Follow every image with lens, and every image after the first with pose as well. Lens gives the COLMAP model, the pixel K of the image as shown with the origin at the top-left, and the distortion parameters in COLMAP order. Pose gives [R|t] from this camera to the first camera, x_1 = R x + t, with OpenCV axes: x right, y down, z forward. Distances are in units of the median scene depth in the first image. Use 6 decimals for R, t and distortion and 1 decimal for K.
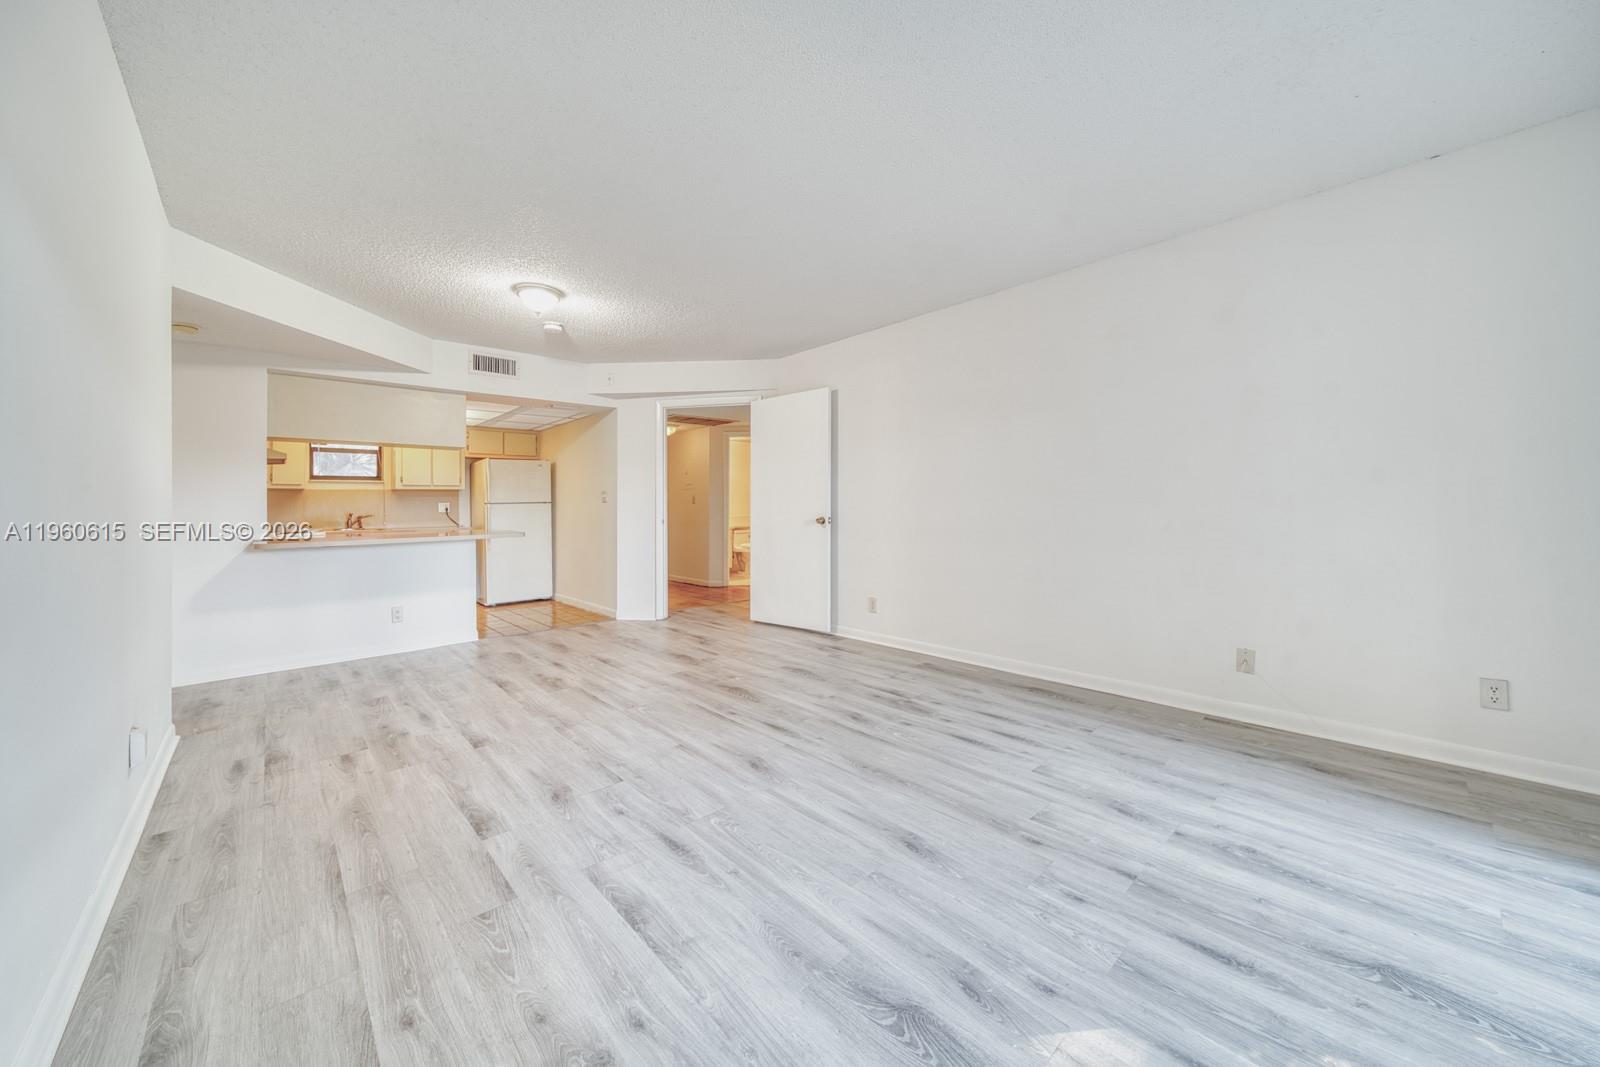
lens RADIAL K [[572.9, 0, 783.8], [0, 572.9, 490.6], [0, 0, 1]] dist [-0.001183, -0.000690]
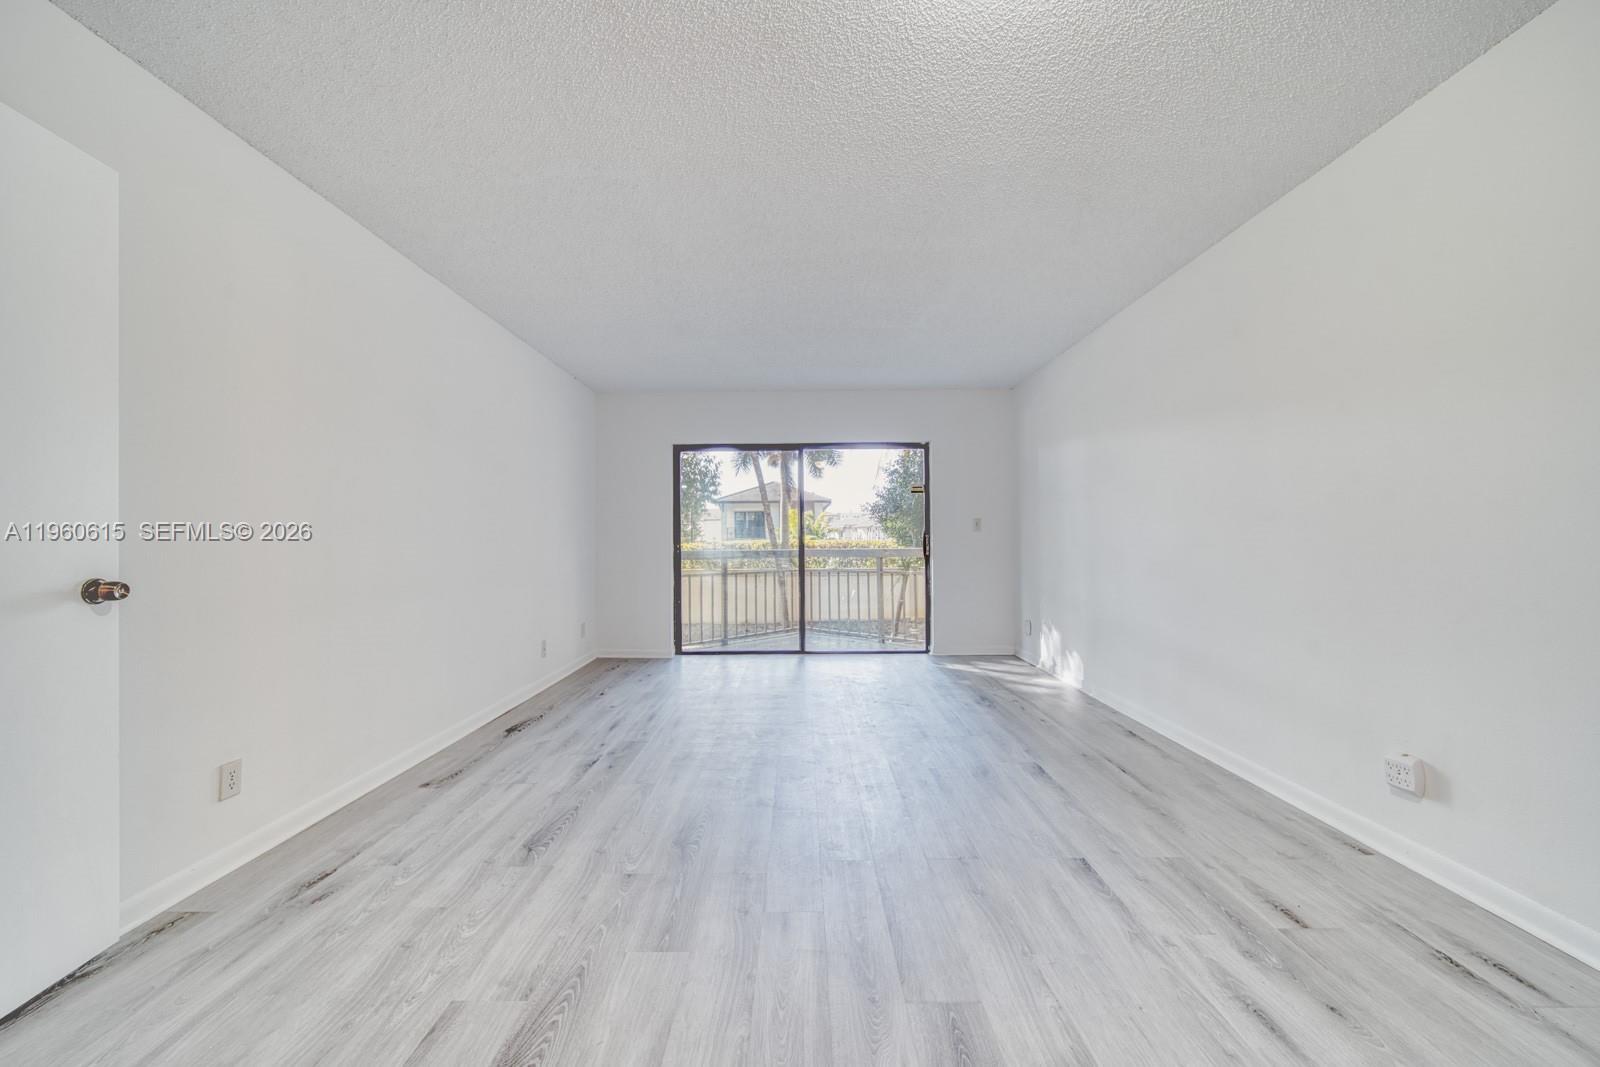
lens RADIAL K [[572.9, 0, 804.6], [0, 572.9, 538.8], [0, 0, 1]] dist [-0.001183, -0.000690]
pose [[-0.749589, 0.022979, 0.661505, -0.603916], [-0.001230, 0.999347, -0.036110, 0.051571], [-0.661903, -0.027881, -0.749071, 1.418778]]
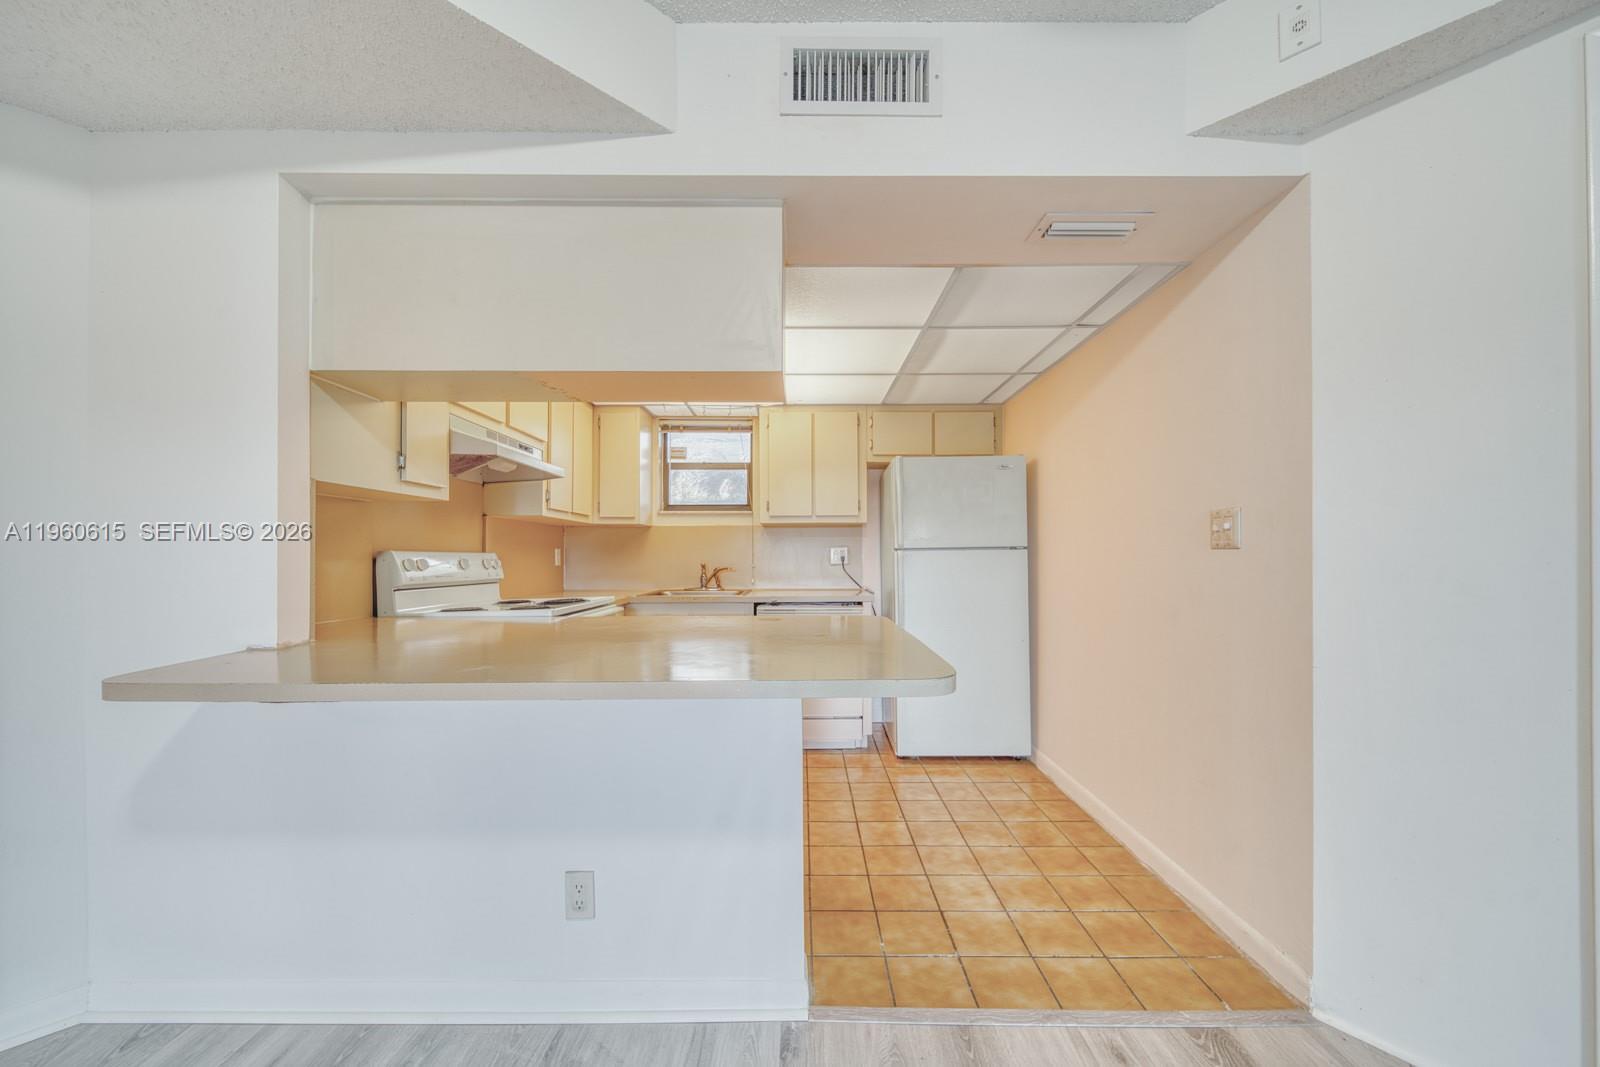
lens RADIAL K [[572.9, 0, 804.0], [0, 572.9, 544.2], [0, 0, 1]] dist [-0.001183, -0.000690]
pose [[0.748811, 0.003178, -0.662776, -0.310893], [0.006786, 0.999899, 0.012461, 0.013867], [0.662749, -0.013829, 0.748714, 0.710827]]
